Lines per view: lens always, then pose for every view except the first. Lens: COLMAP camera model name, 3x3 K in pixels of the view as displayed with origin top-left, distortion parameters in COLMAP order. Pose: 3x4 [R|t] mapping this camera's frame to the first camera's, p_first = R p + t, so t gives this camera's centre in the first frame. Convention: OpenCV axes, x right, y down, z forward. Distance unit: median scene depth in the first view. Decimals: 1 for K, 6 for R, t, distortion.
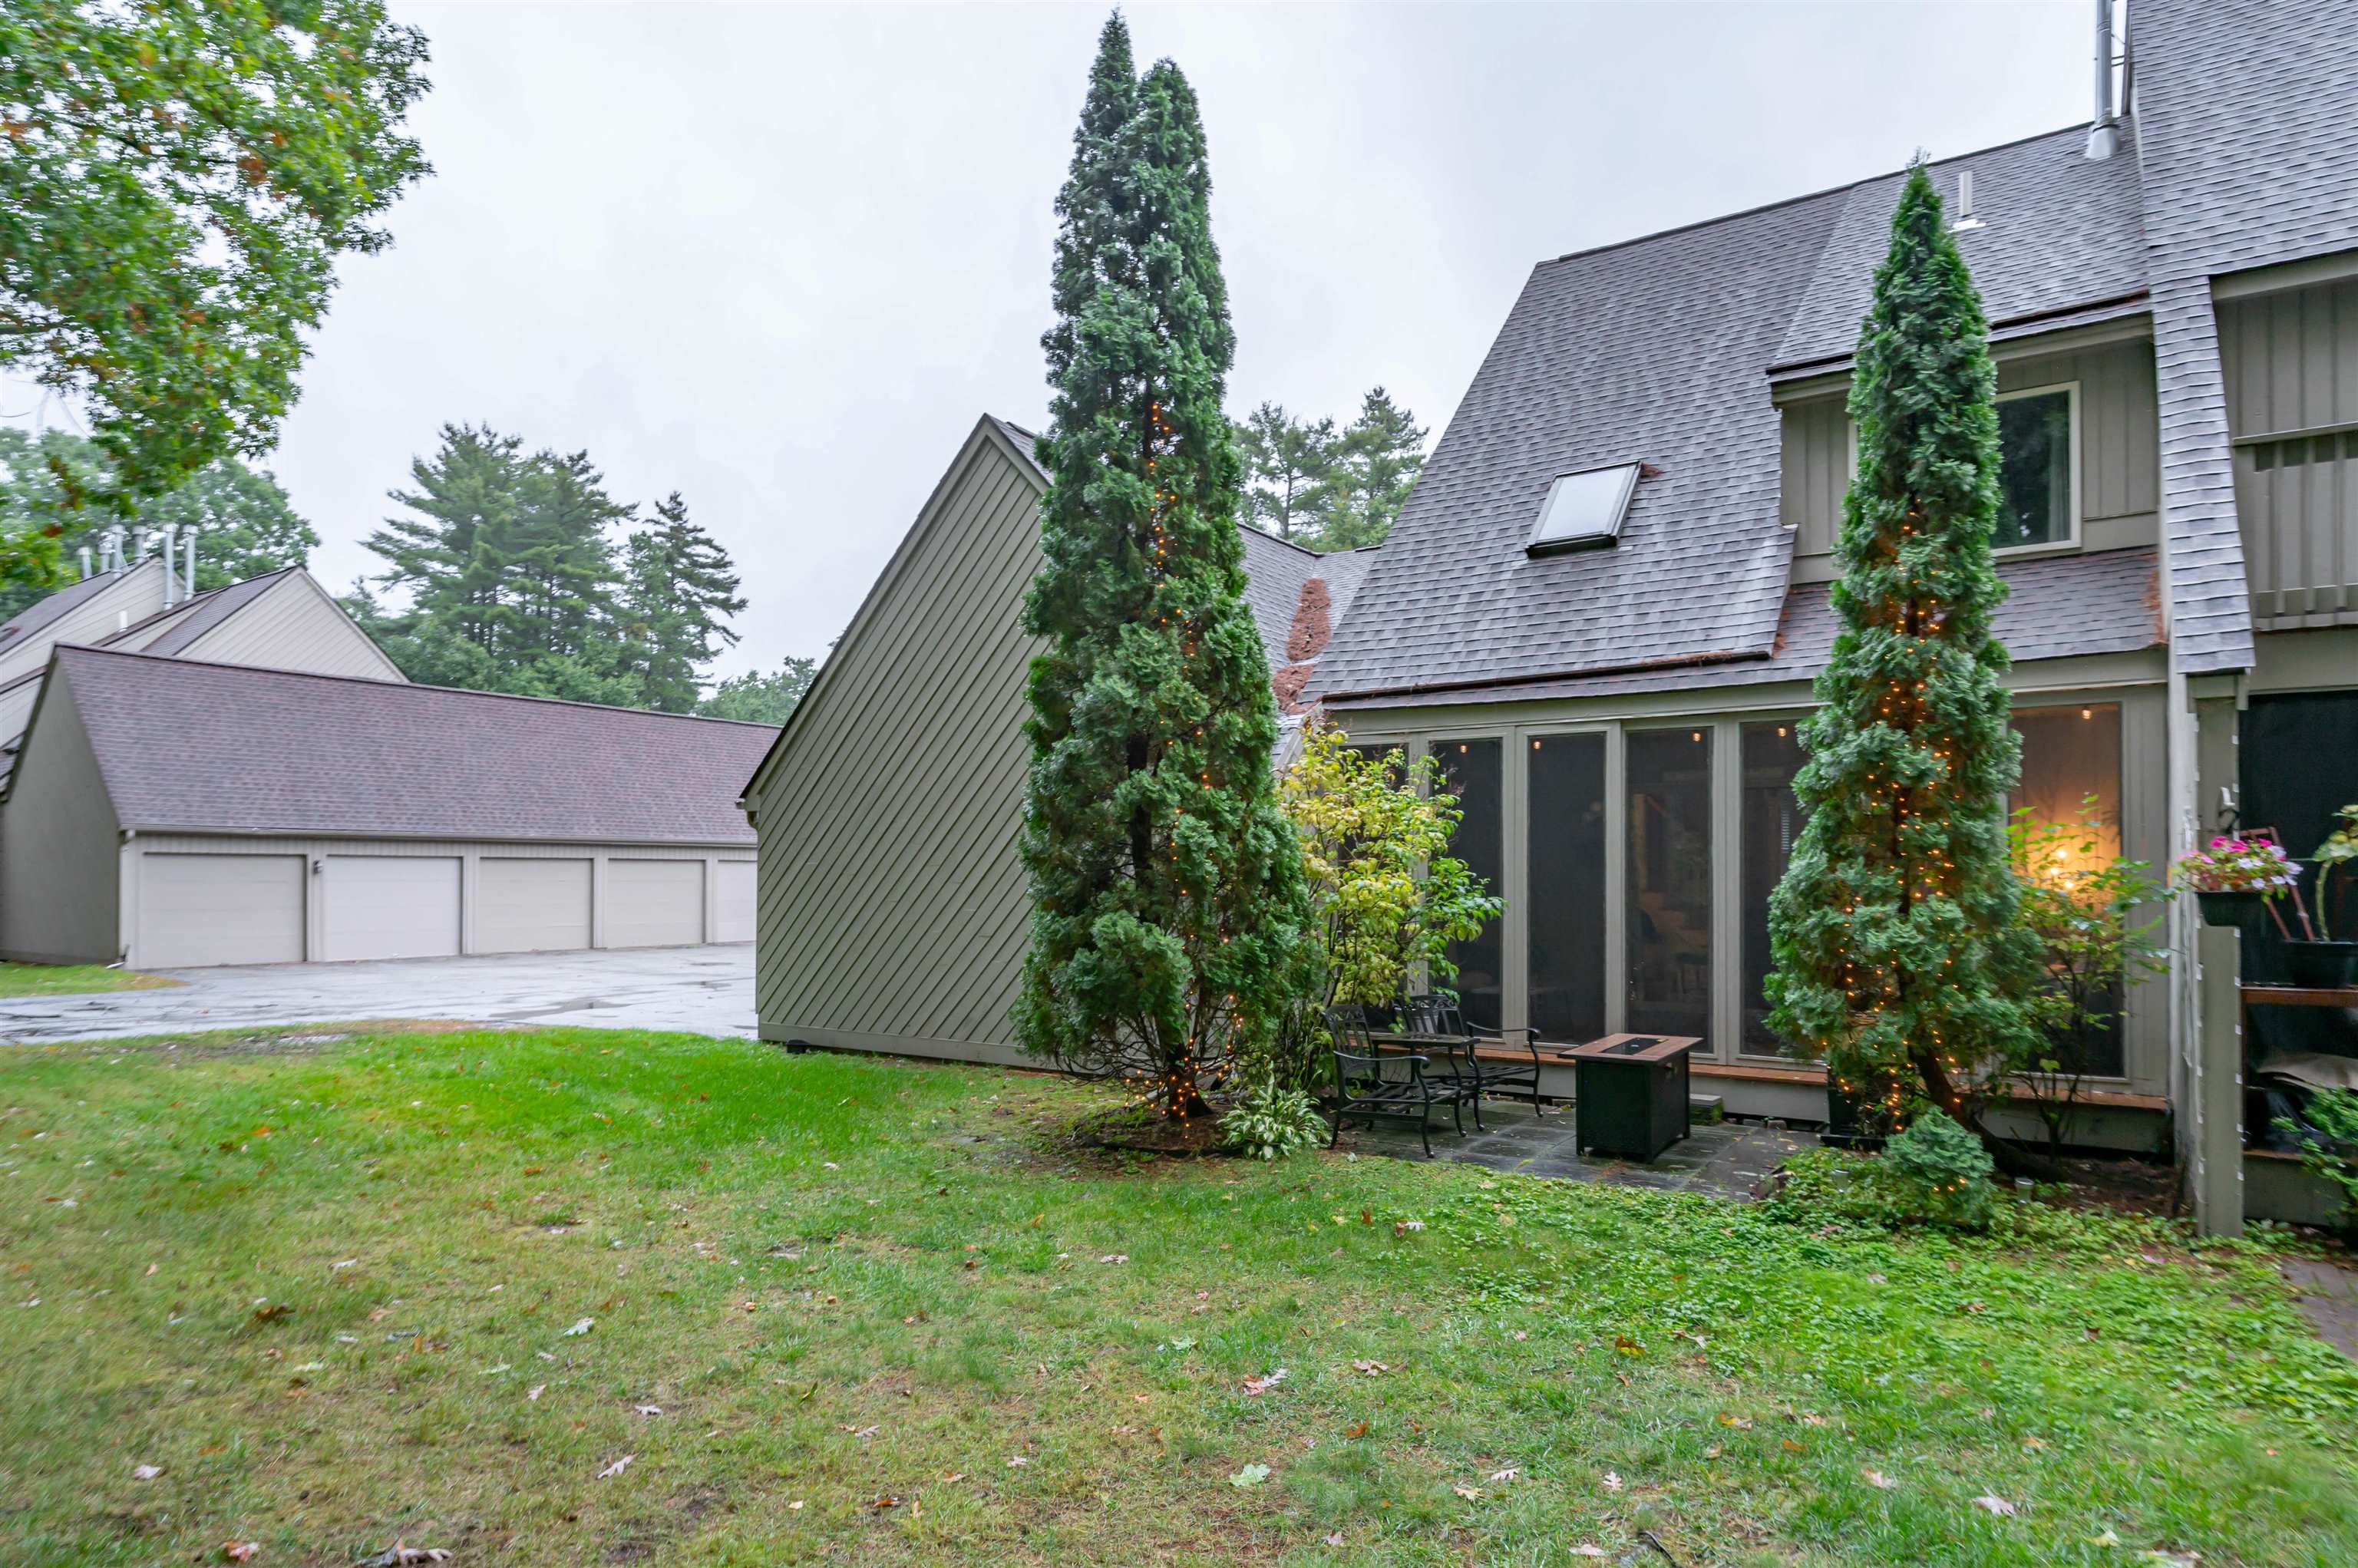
lens RADIAL K [[1383.8, 0, 1172.7], [0, 1383.8, 838.6], [0, 0, 1]] dist [-0.003463, 0.001514]
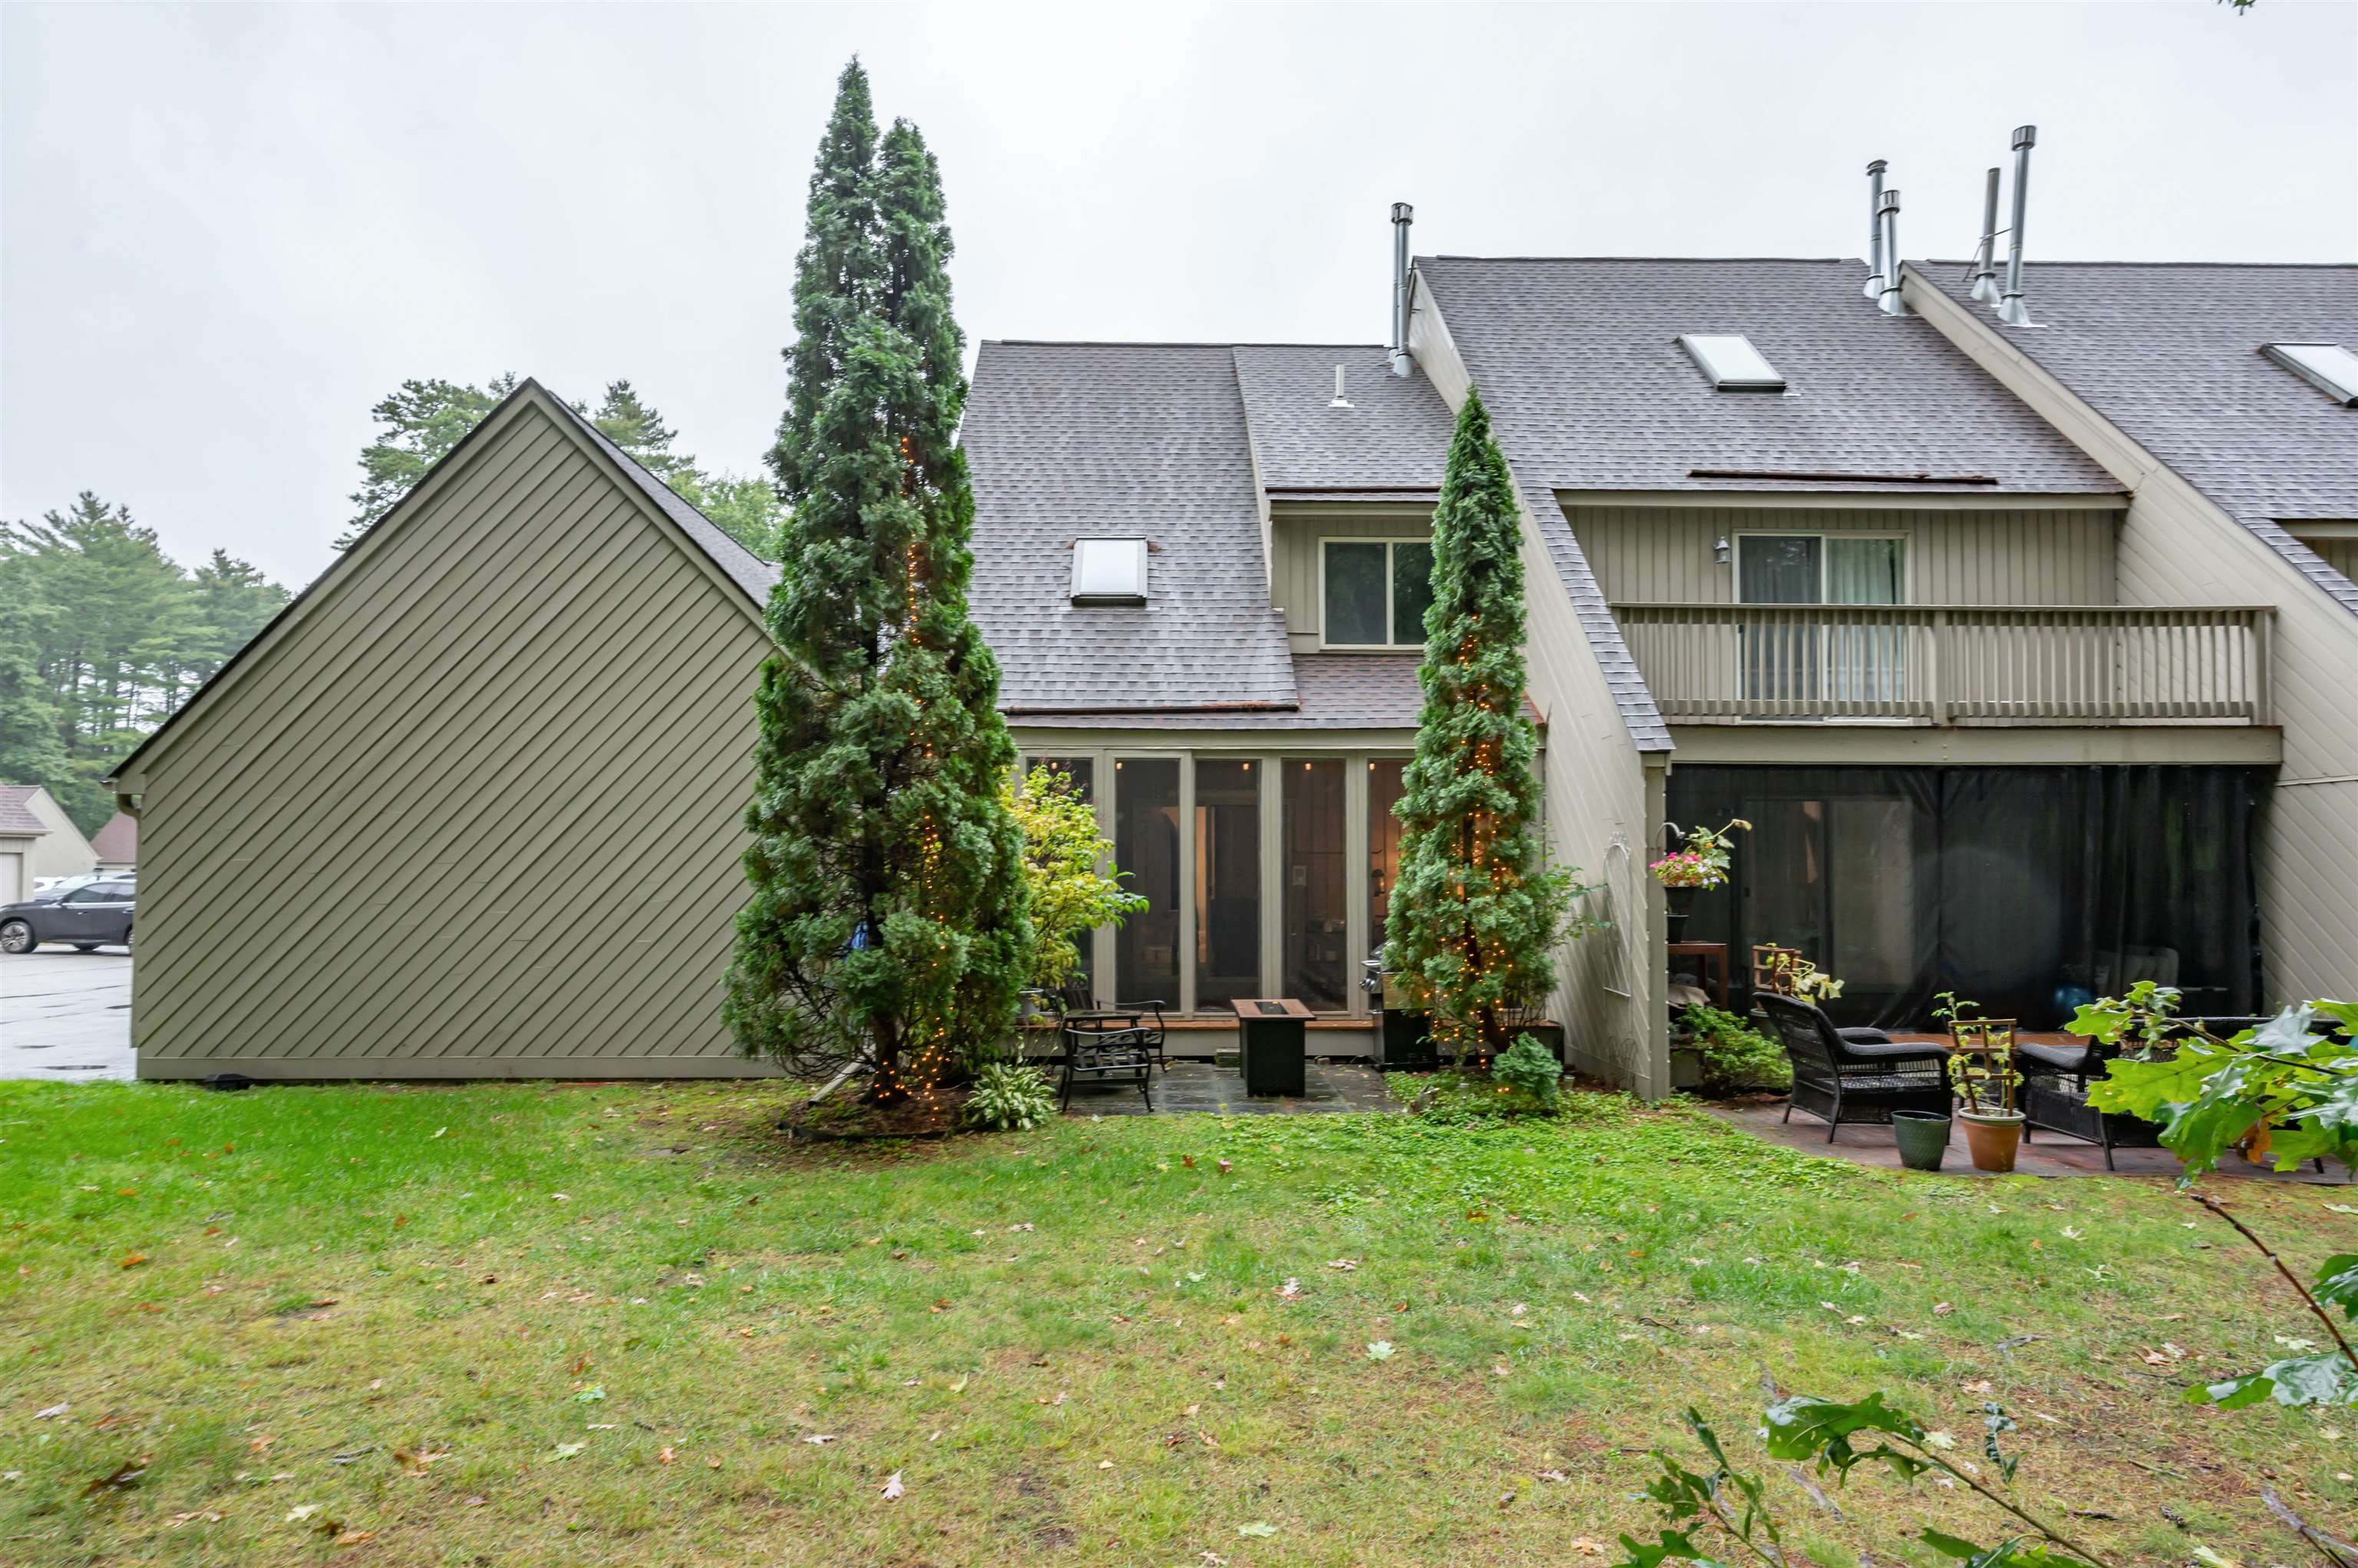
lens RADIAL K [[1292.5, 0, 1177.6], [0, 1292.5, 798.7], [0, 0, 1]] dist [-0.001419, 0.000161]
pose [[0.811319, 0.030726, 0.583795, -0.439468], [-0.015863, 0.999407, -0.030554, -0.006570], [-0.584388, 0.015528, 0.811326, 0.069548]]
